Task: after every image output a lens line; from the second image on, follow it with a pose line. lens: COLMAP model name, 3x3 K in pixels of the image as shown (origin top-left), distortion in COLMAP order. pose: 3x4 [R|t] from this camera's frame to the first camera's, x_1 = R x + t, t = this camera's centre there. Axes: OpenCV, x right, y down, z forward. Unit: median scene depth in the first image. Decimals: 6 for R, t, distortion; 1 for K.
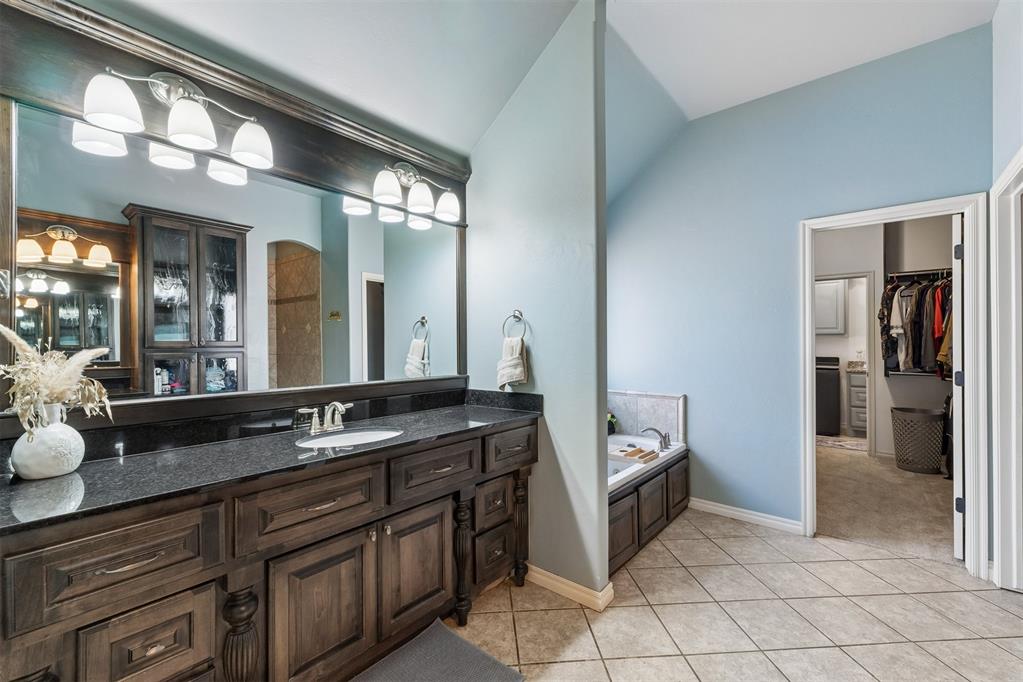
lens RADIAL K [[431.5, 0, 505.8], [0, 431.5, 343.9], [0, 0, 1]] dist [0.003814, 0.000427]
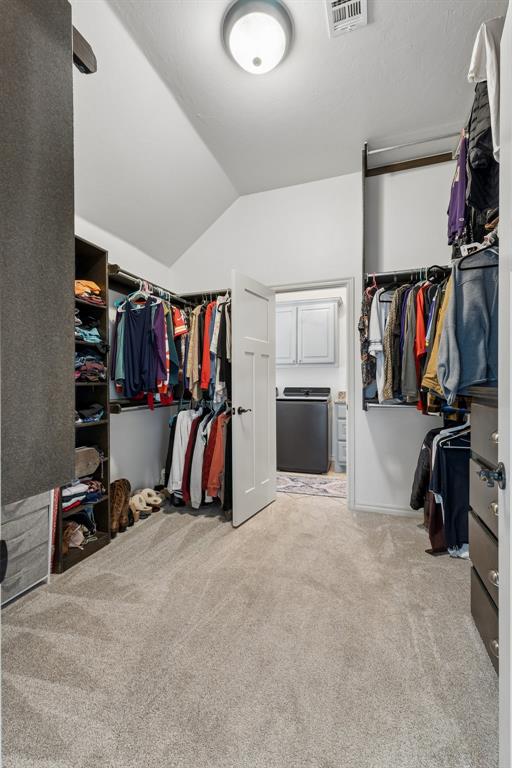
lens RADIAL K [[323.9, 0, 258.3], [0, 323.9, 382.9], [0, 0, 1]] dist [0.003814, 0.000427]
pose [[0.931102, 0.002159, 0.364751, 0.504877], [-0.002928, 0.999995, 0.001555, 0.028177], [-0.364746, -0.002516, 0.931104, 0.546489]]
